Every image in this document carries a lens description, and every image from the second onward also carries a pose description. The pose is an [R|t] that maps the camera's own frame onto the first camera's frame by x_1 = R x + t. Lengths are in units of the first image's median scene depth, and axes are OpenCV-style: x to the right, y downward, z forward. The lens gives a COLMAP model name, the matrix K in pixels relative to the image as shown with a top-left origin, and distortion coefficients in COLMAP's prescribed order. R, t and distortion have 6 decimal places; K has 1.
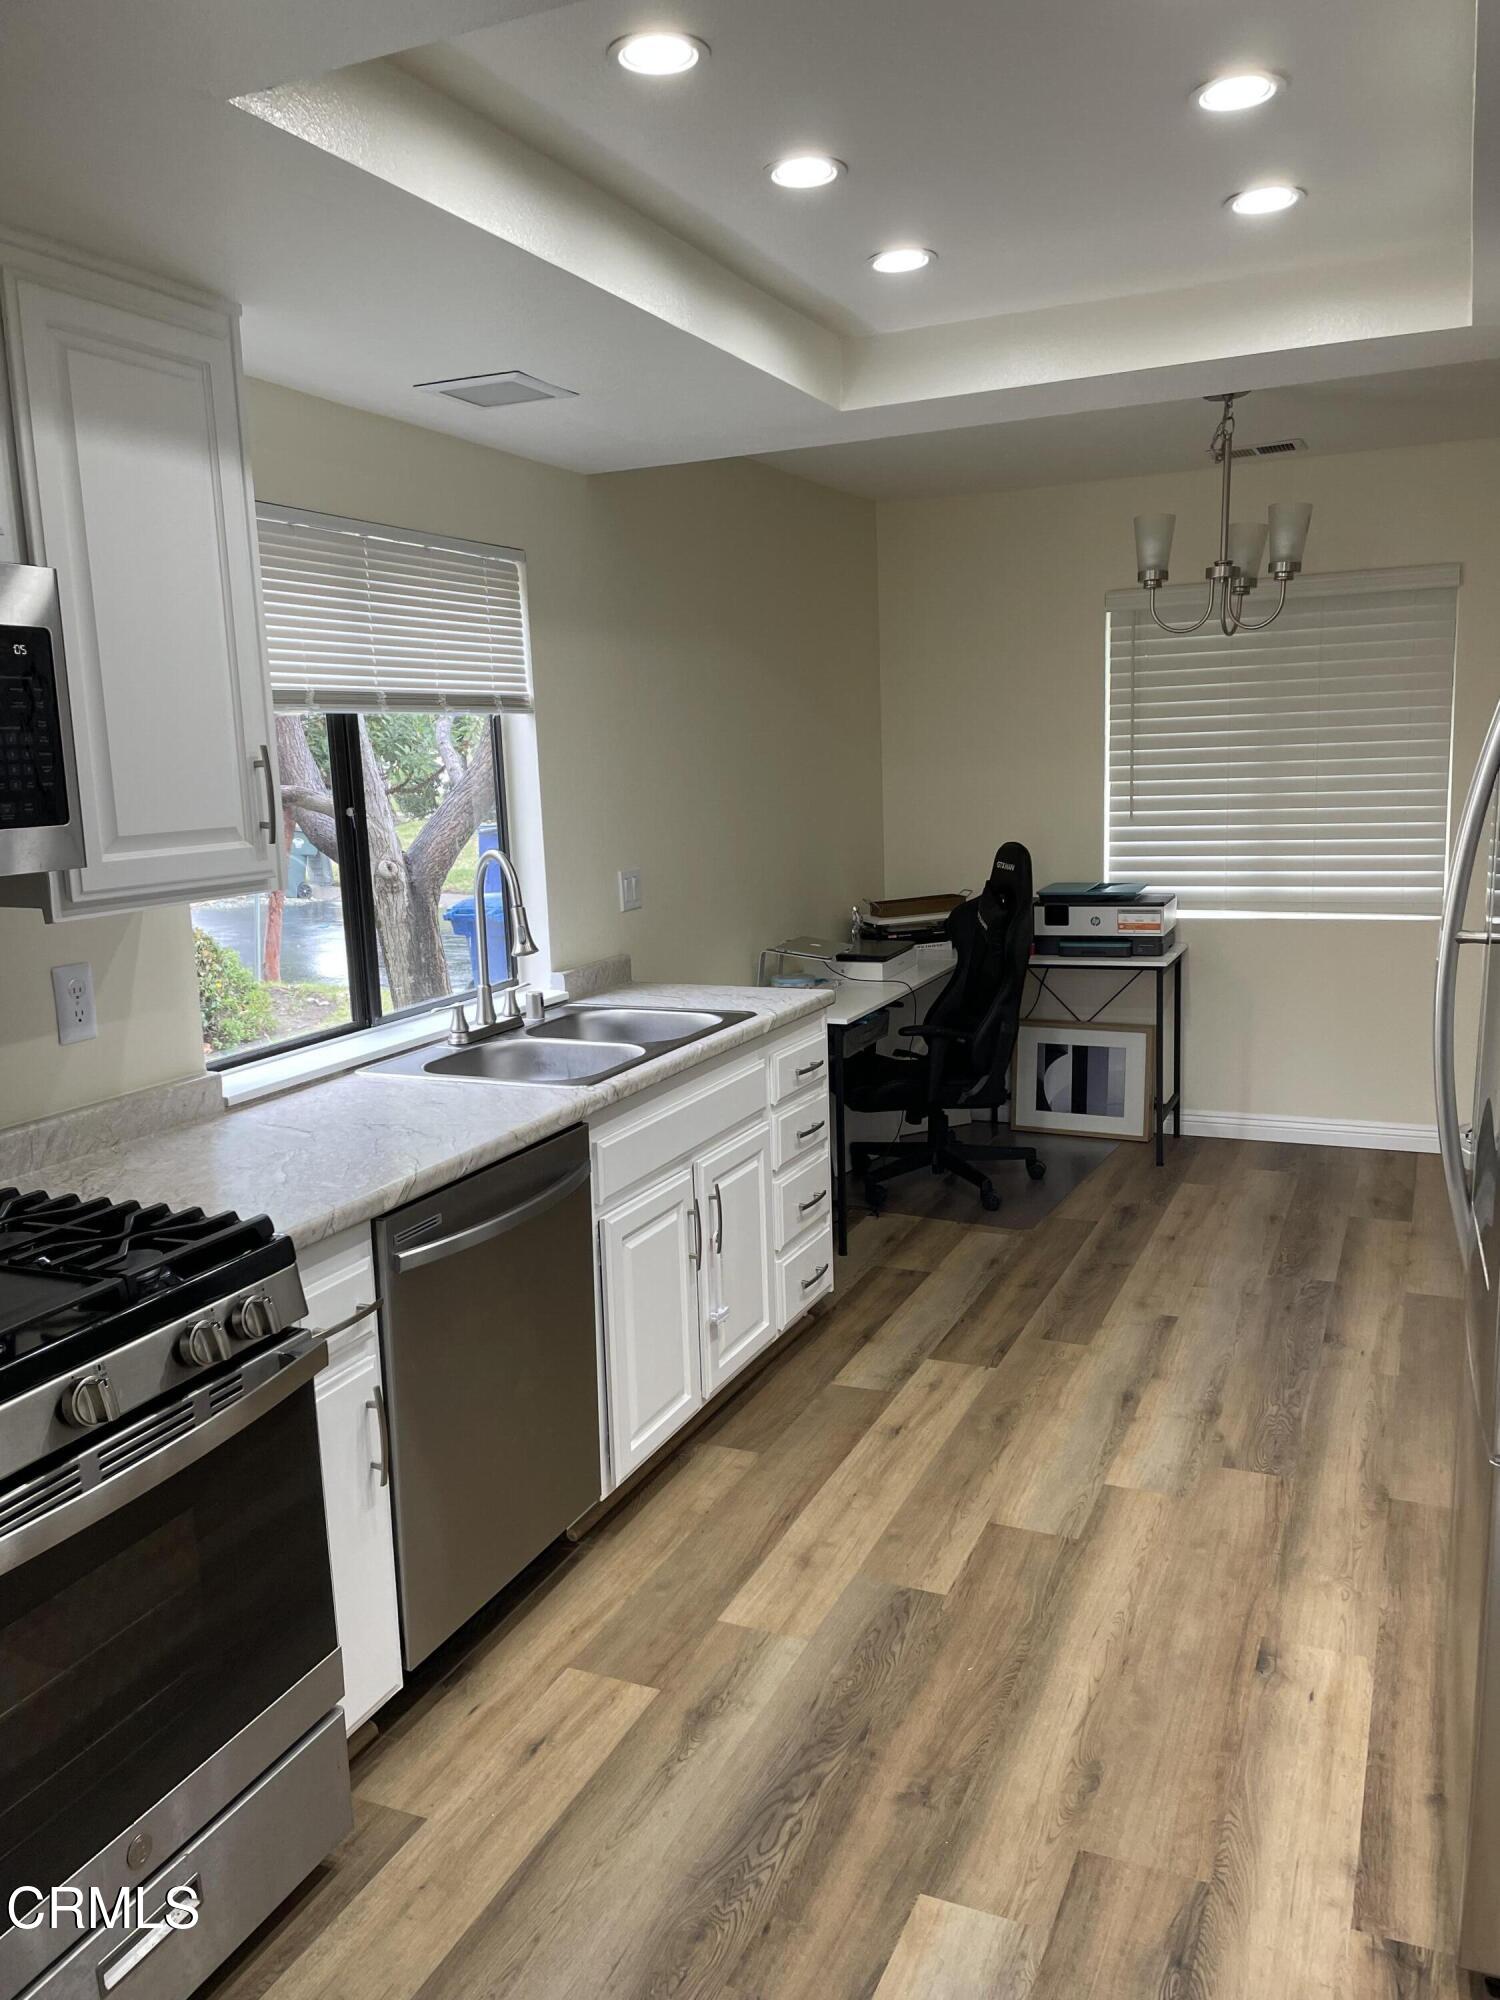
lens RADIAL K [[1521.4, 0, 748.8], [0, 1521.4, 1001.0], [0, 0, 1]] dist [0.091819, -0.098576]
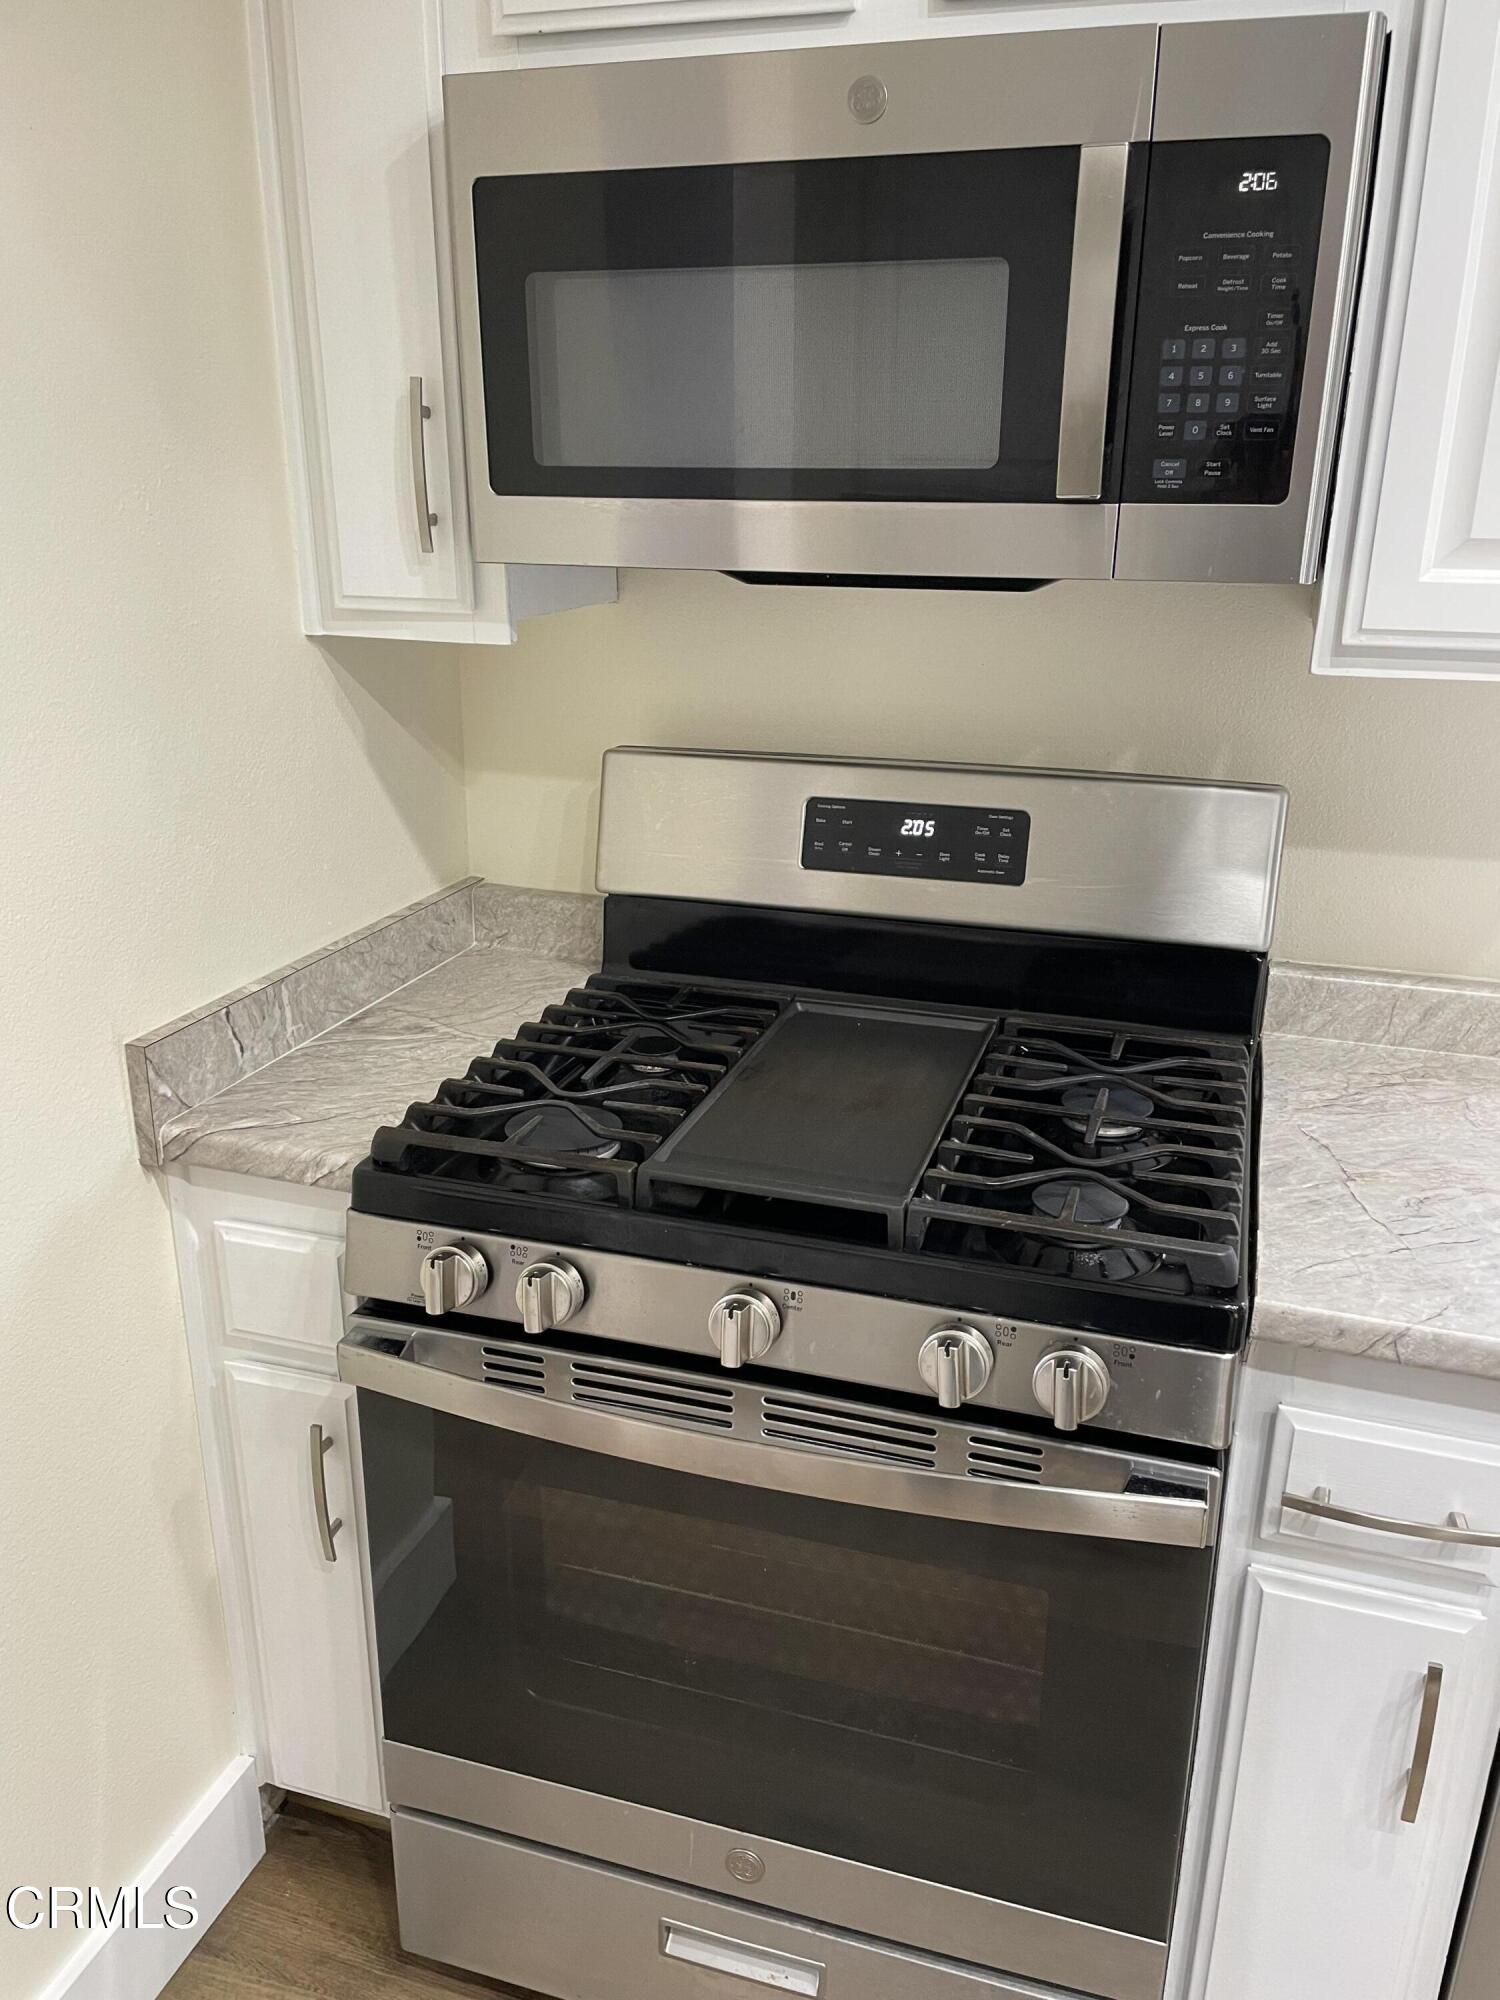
lens RADIAL K [[1521.4, 0, 753.4], [0, 1521.4, 1005.6], [0, 0, 1]] dist [0.091819, -0.098576]
pose [[0.108646, 0.362214, -0.925741, 0.144892], [-0.181810, 0.922787, 0.339720, -0.096817], [0.977313, 0.131400, 0.166111, 0.696884]]
